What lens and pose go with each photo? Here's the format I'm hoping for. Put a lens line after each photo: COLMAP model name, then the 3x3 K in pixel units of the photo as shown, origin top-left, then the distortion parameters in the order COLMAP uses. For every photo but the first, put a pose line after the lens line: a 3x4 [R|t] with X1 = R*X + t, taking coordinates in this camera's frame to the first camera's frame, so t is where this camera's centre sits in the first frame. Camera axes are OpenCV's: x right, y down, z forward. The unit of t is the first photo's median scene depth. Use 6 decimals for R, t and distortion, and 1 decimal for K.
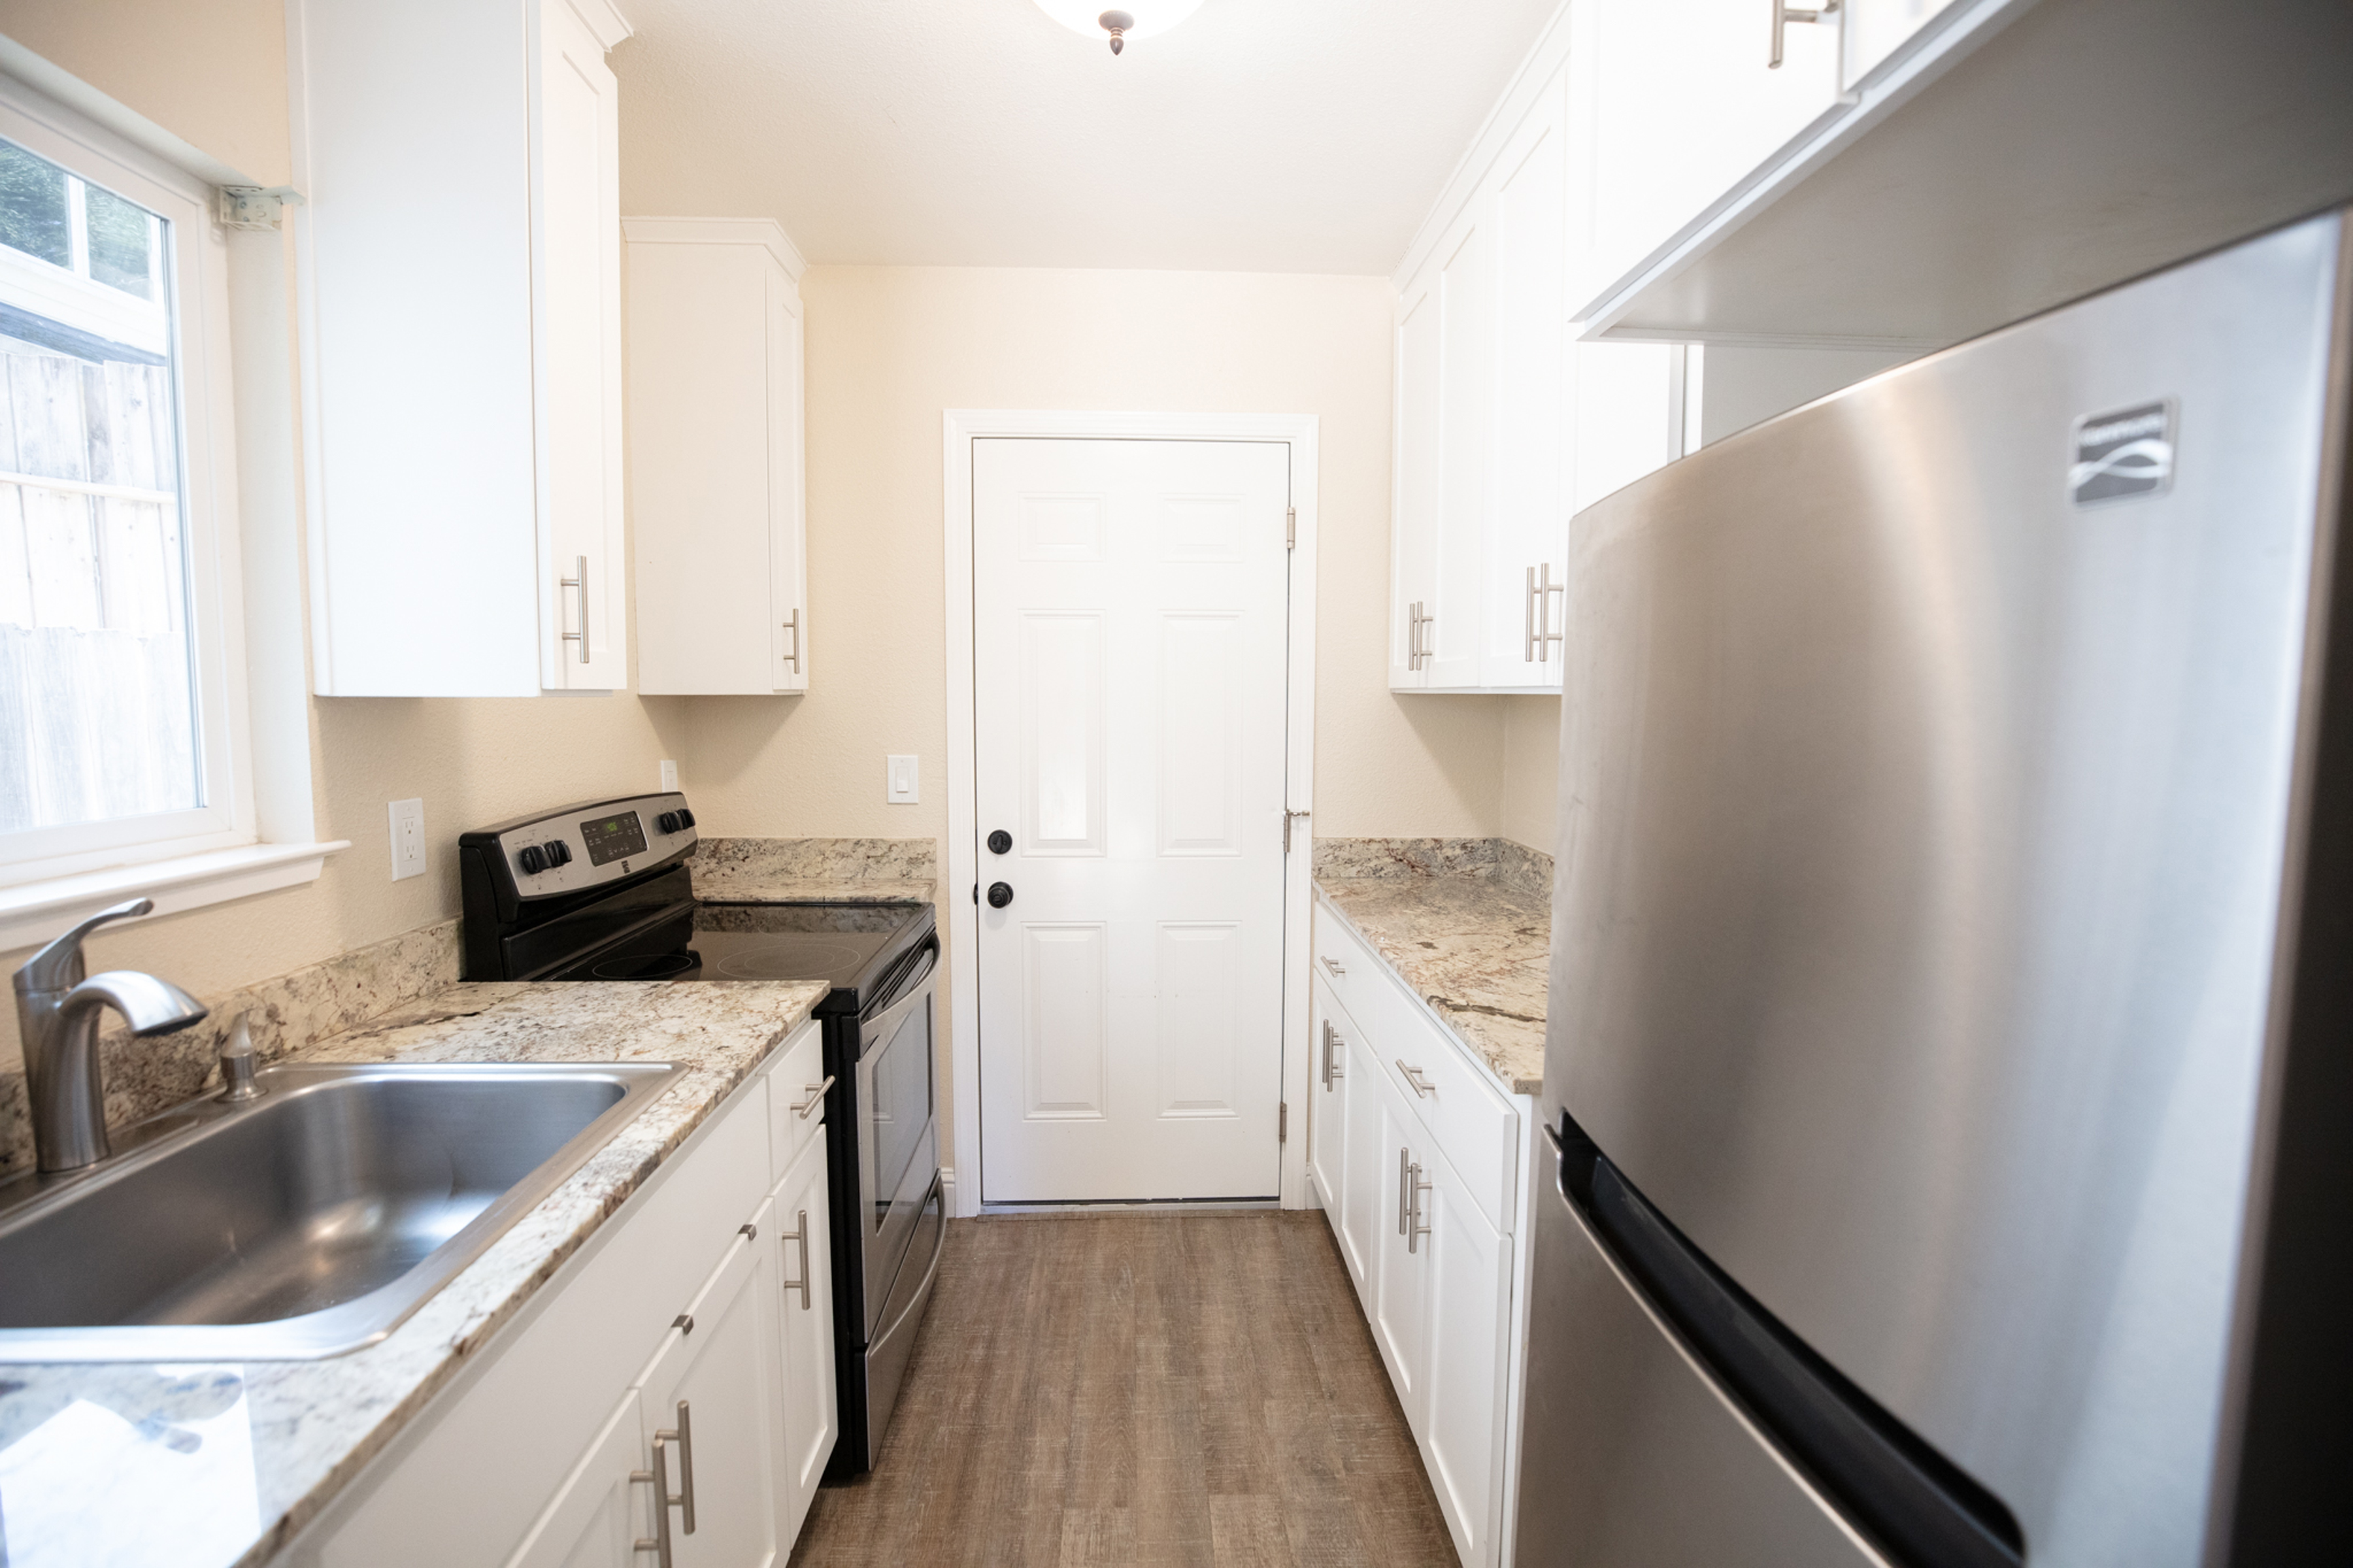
lens RADIAL K [[1079.2, 0, 1185.7], [0, 1079.2, 787.0], [0, 0, 1]] dist [-0.042612, 0.011612]
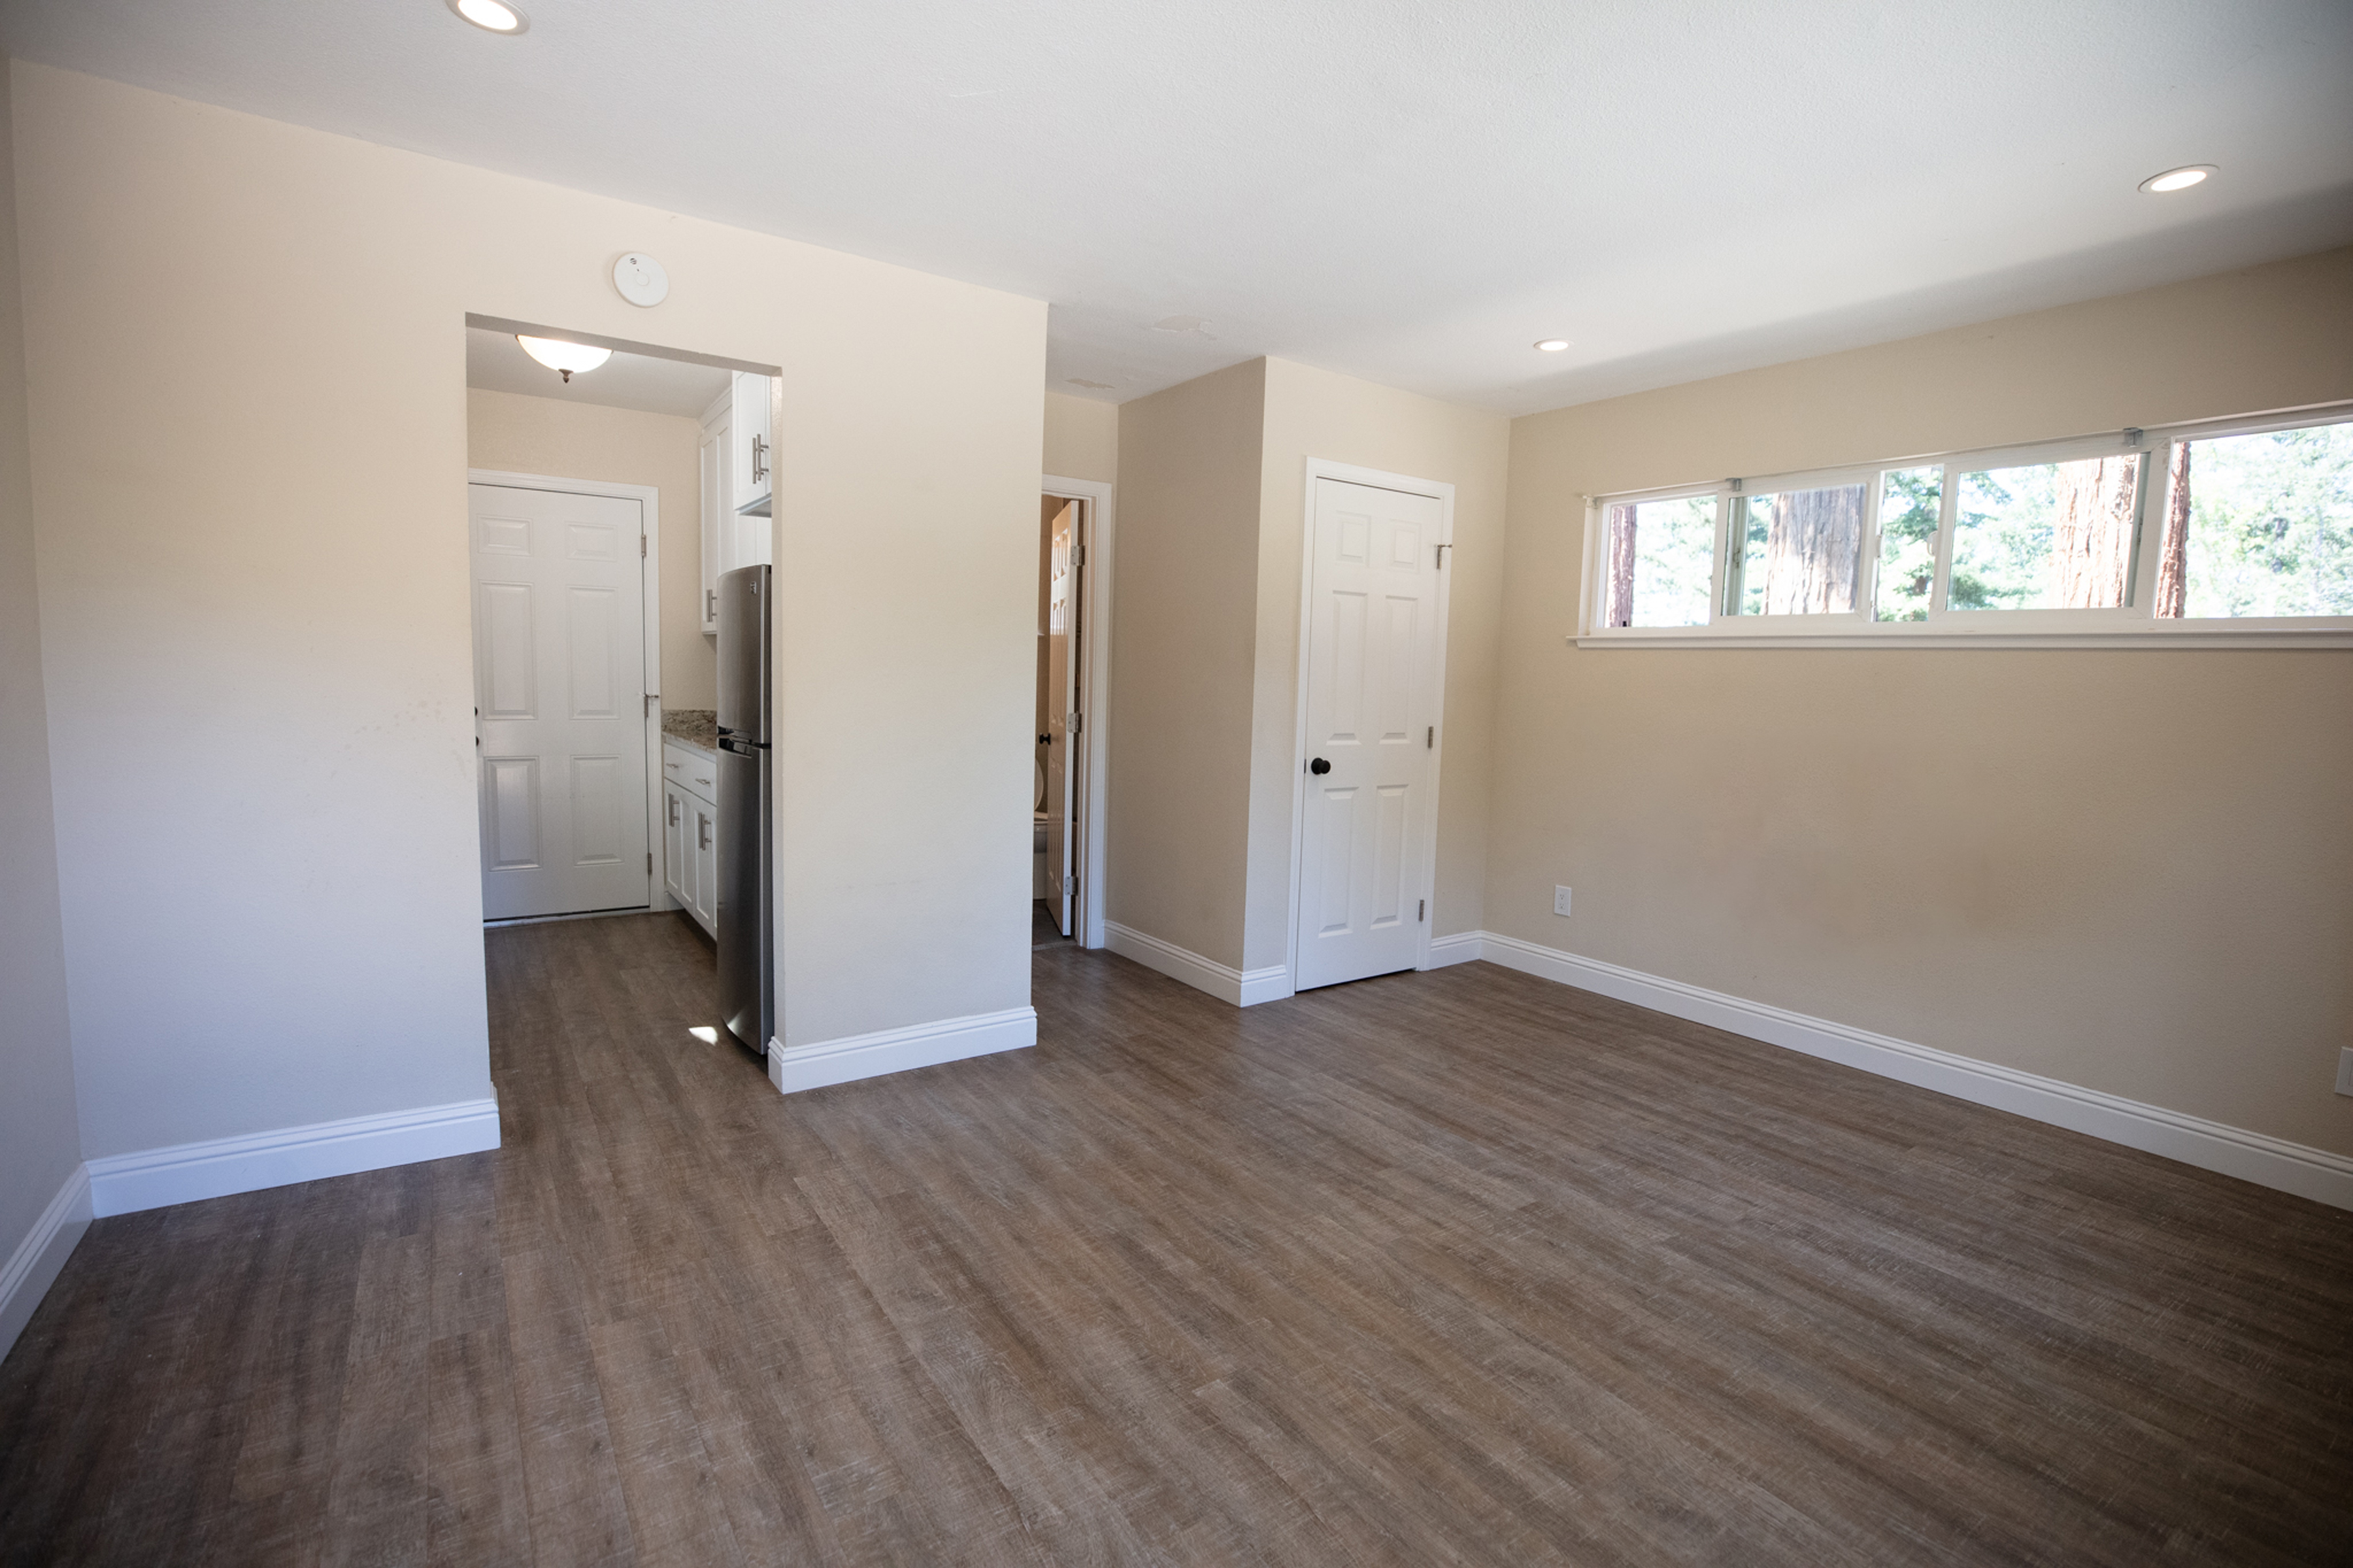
lens RADIAL K [[1079.2, 0, 1176.4], [0, 1079.2, 782.2], [0, 0, 1]] dist [-0.042612, 0.011612]
pose [[0.854581, -0.034891, 0.518144, -0.135316], [0.019304, 0.999185, 0.035446, 0.196422], [-0.518958, -0.020289, 0.854559, -1.688912]]
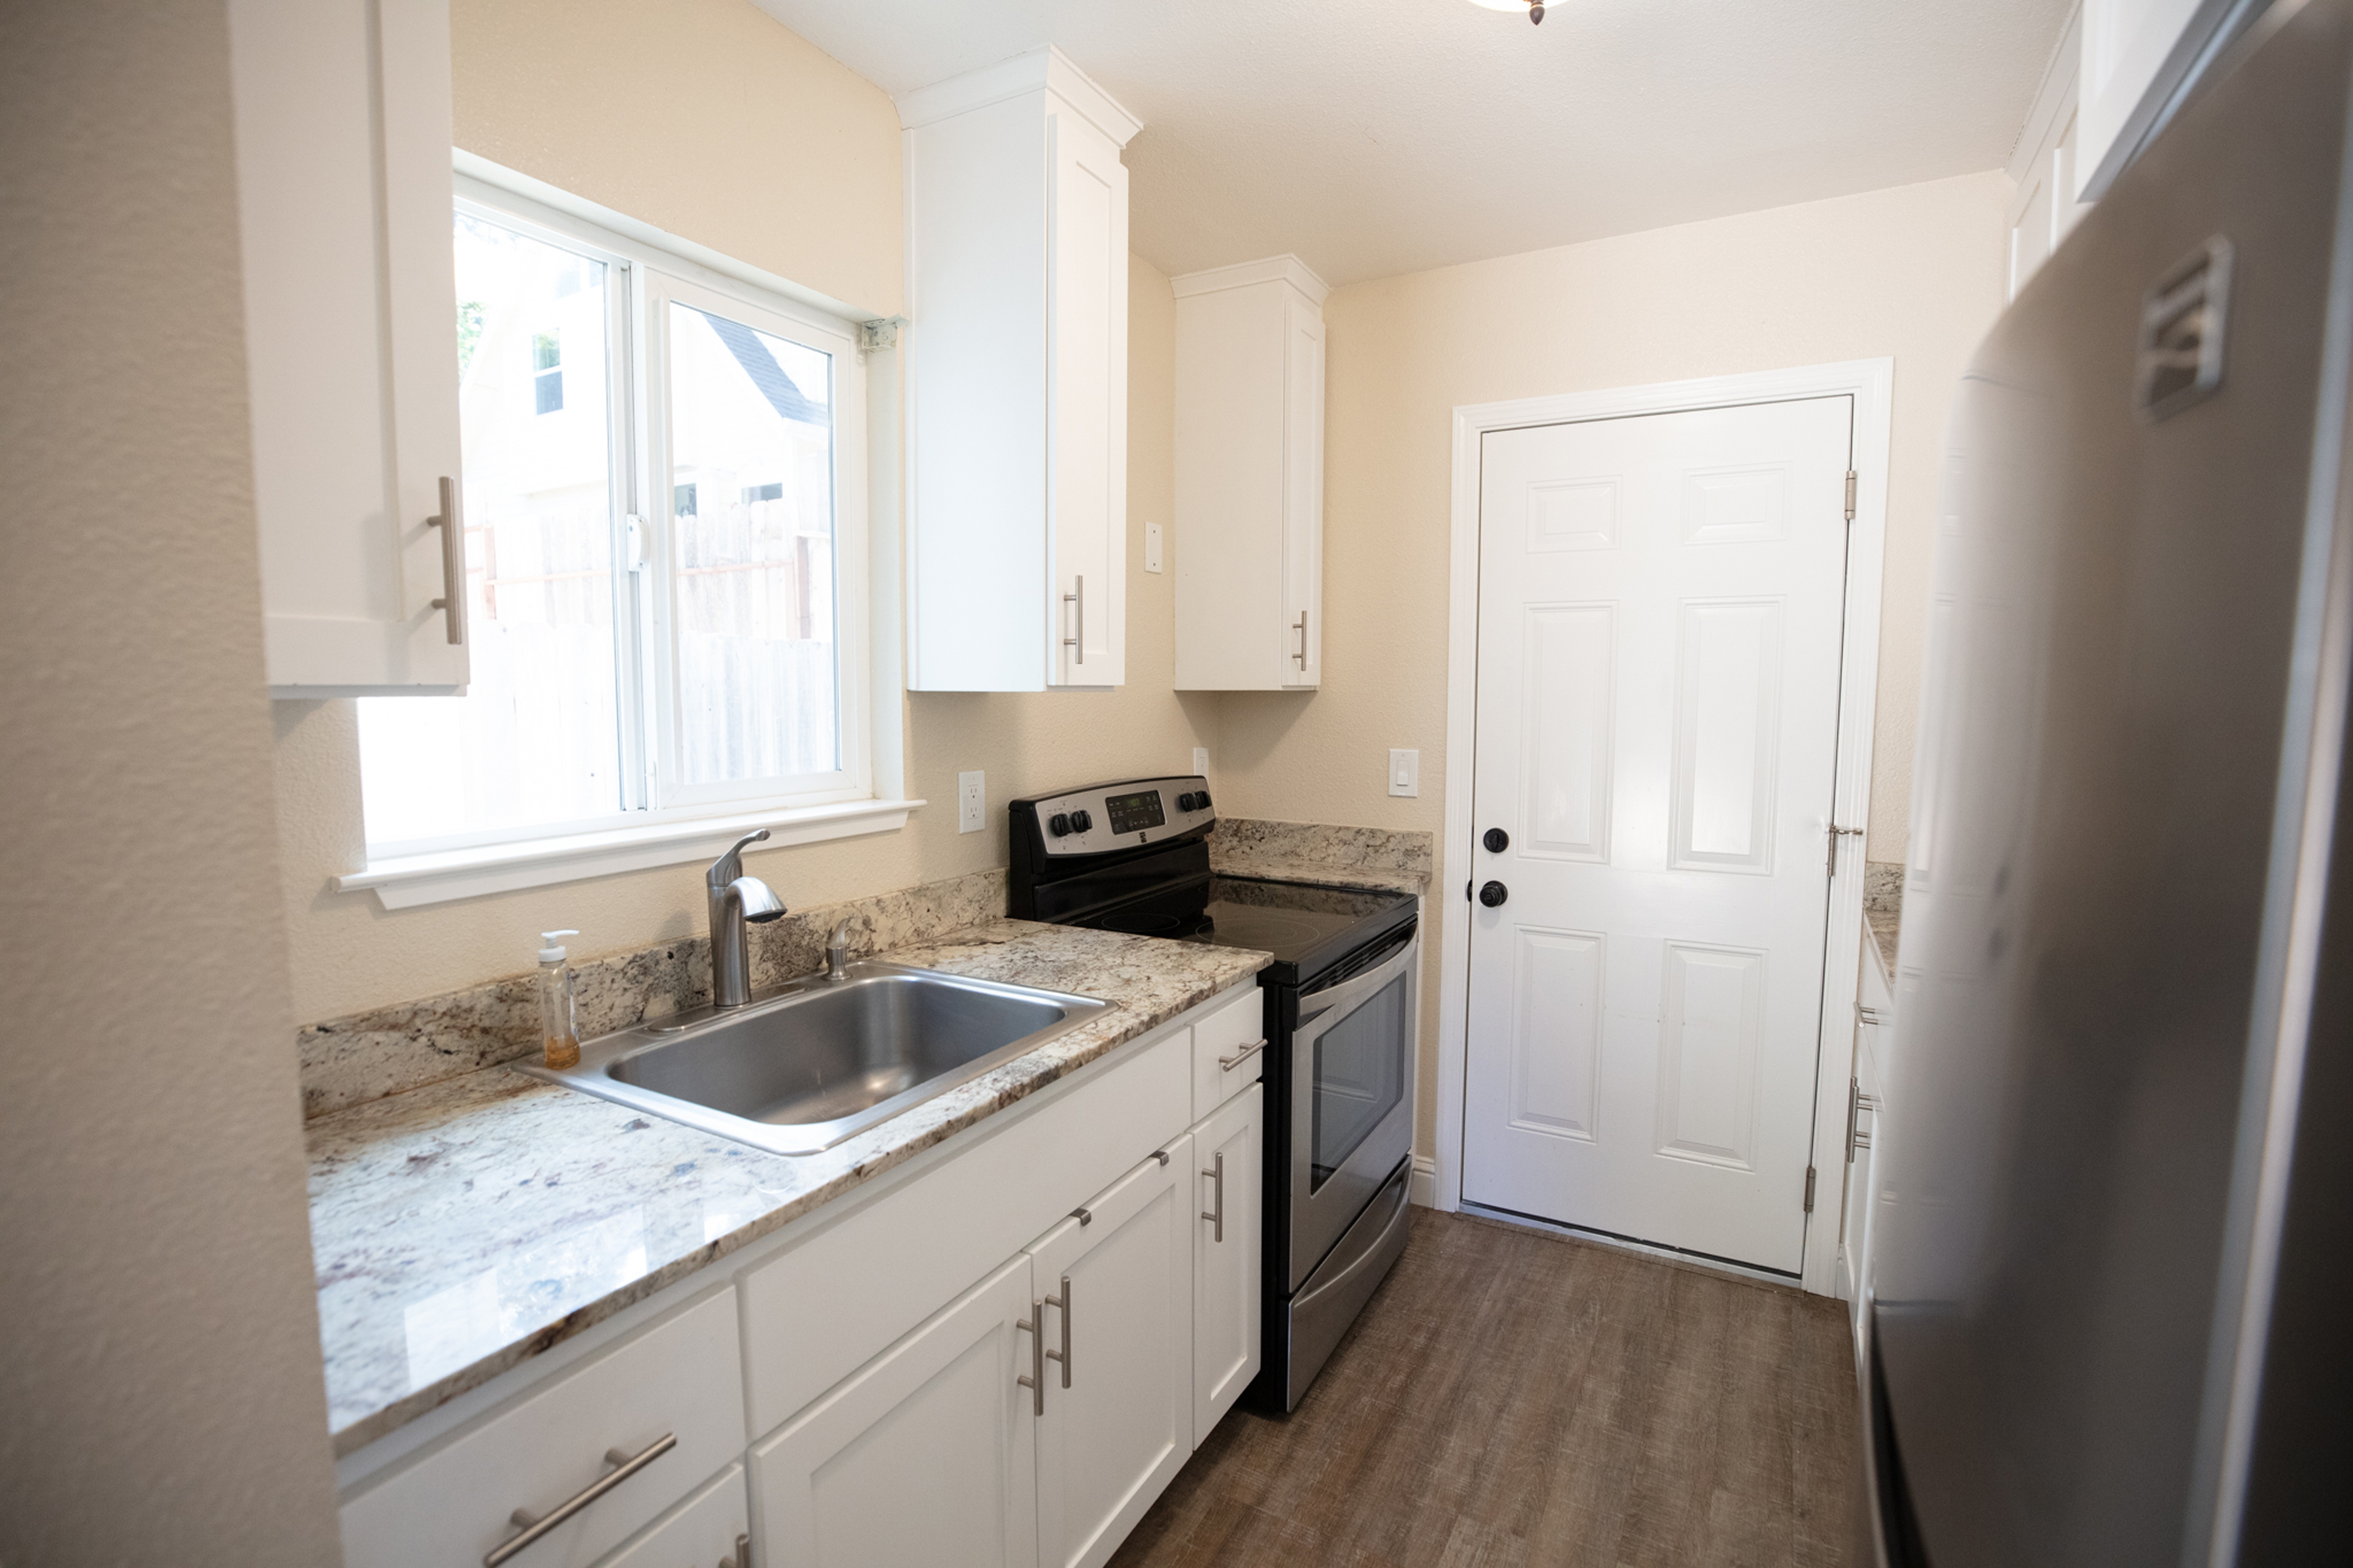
lens RADIAL K [[1079.2, 0, 1175.3], [0, 1079.2, 786.8], [0, 0, 1]] dist [-0.042612, 0.011612]
pose [[0.846183, 0.045287, -0.530965, 0.154790], [-0.043742, 0.998923, 0.015490, -0.000512], [0.531095, 0.010118, 0.847252, 0.017593]]
